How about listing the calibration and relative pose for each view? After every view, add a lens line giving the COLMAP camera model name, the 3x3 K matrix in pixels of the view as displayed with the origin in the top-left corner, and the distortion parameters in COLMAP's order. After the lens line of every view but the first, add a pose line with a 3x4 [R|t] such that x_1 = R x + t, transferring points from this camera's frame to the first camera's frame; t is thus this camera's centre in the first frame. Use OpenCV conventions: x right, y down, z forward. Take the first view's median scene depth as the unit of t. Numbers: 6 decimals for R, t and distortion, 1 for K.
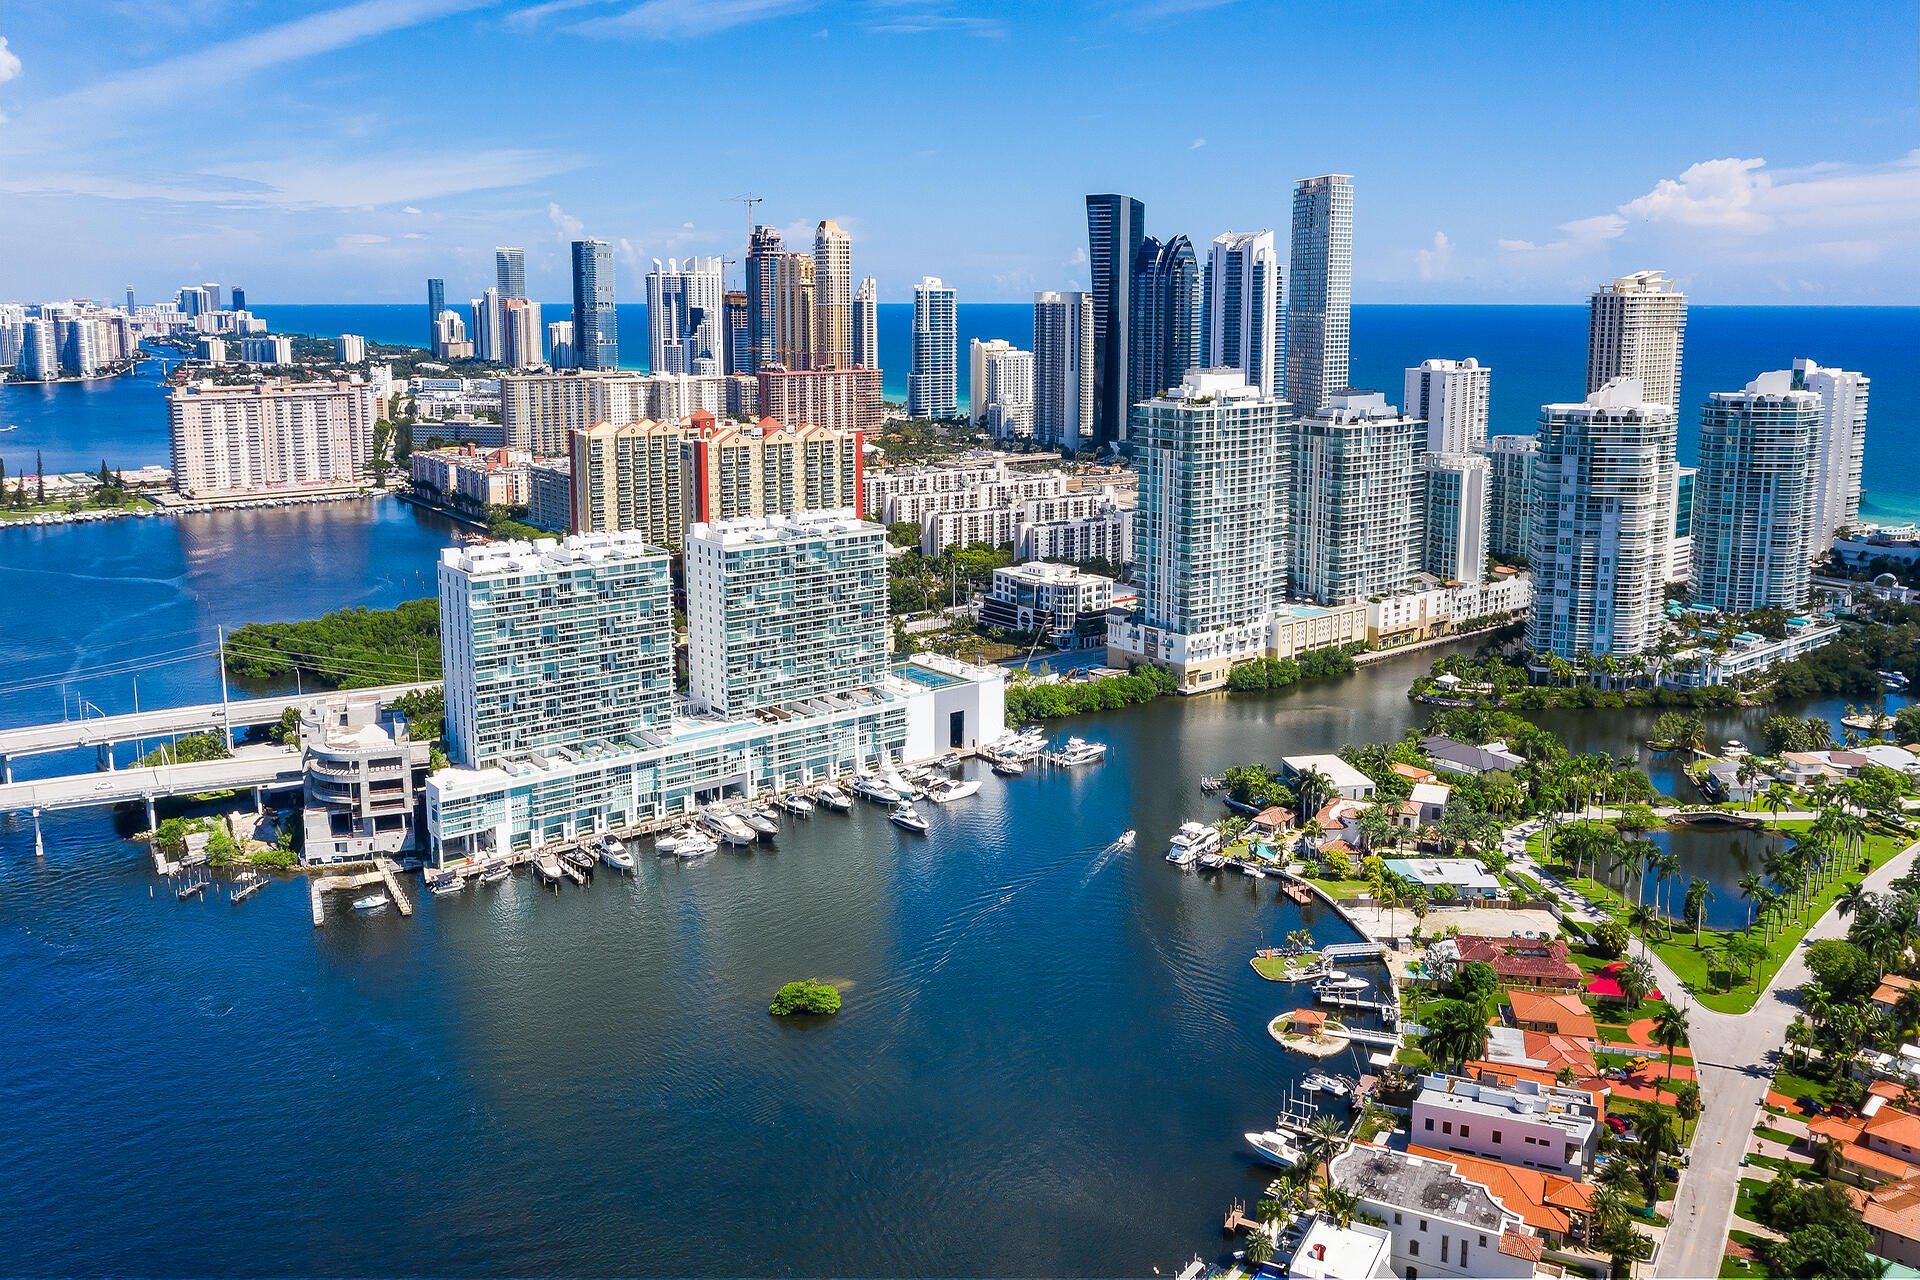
lens RADIAL K [[1511.1, 0, 956.4], [0, 1511.1, 531.8], [0, 0, 1]] dist [-0.010149, 0.003866]
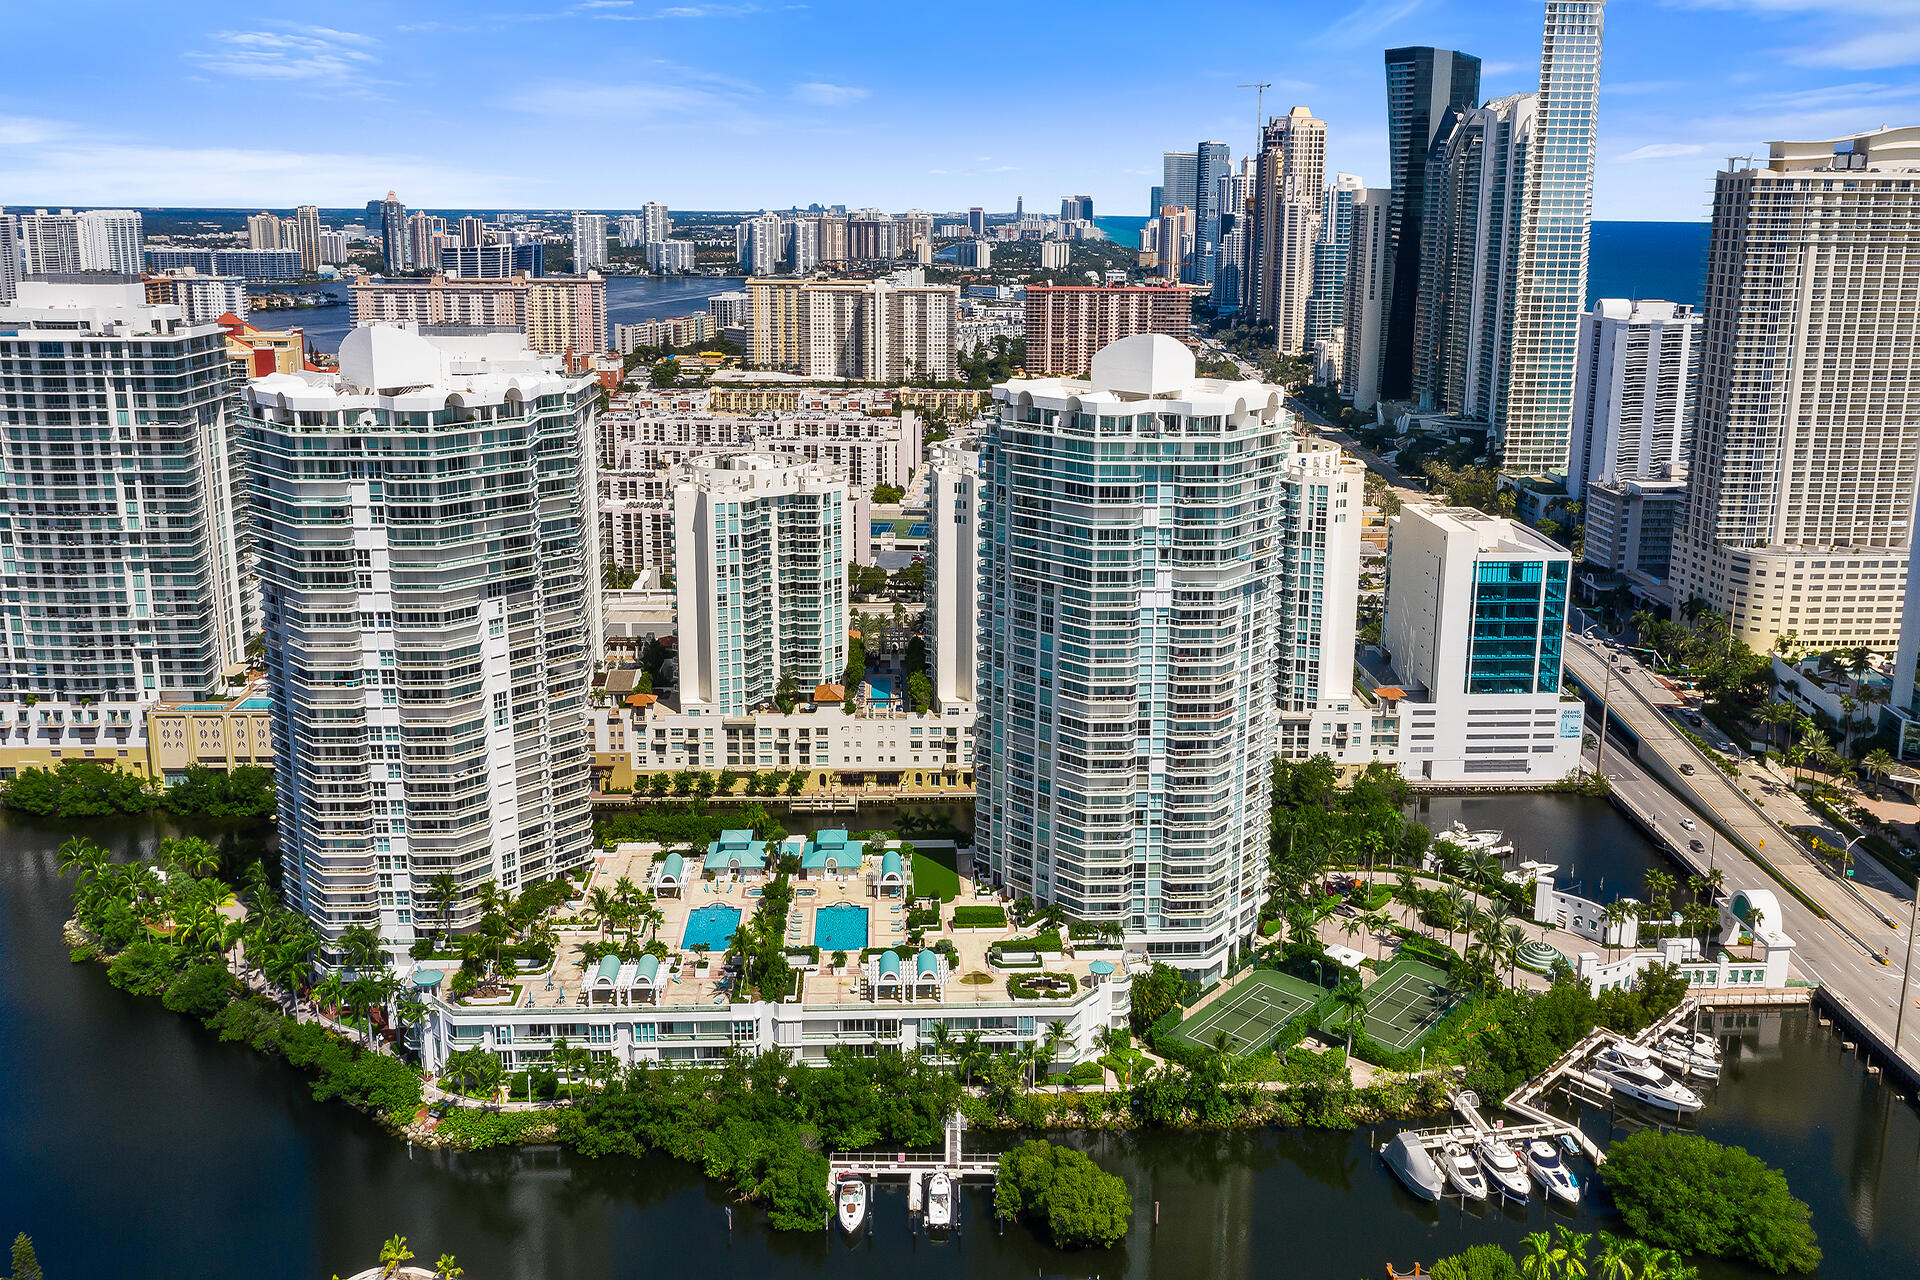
lens RADIAL K [[1523.6, 0, 957.0], [0, 1523.6, 510.7], [0, 0, 1]] dist [-0.008866, 0.003096]
pose [[0.815624, 0.120265, -0.565944, 0.745316], [-0.097996, 0.992741, 0.069732, -0.083641], [0.570222, -0.001414, 0.821489, 0.645425]]
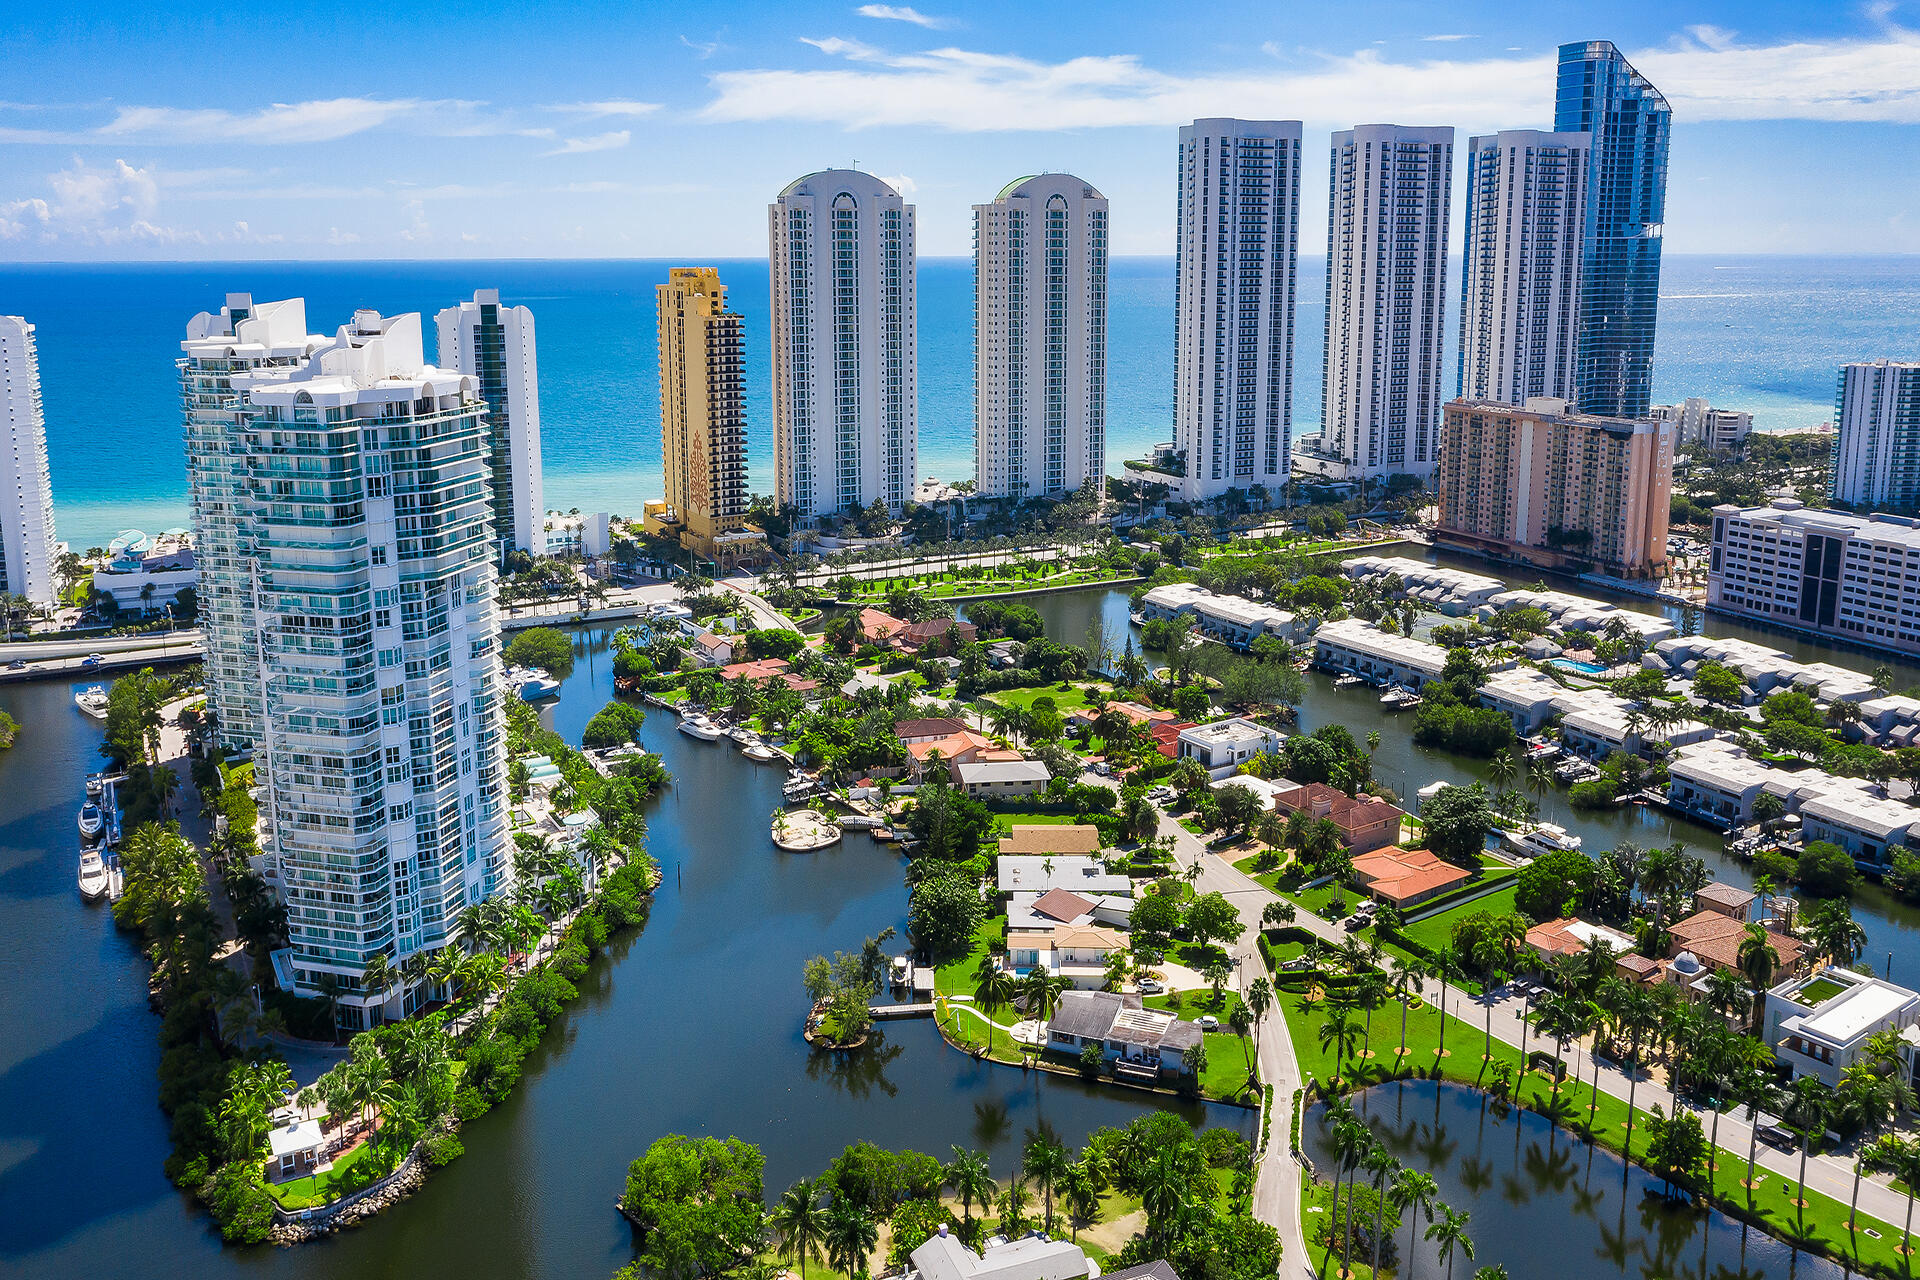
lens RADIAL K [[1523.6, 0, 957.0], [0, 1523.6, 510.7], [0, 0, 1]] dist [-0.008866, 0.003096]
pose [[0.128230, -0.166919, 0.977597, 0.005889], [0.156439, 0.976798, 0.146263, -0.074022], [-0.979328, 0.134179, 0.151368, 0.677895]]
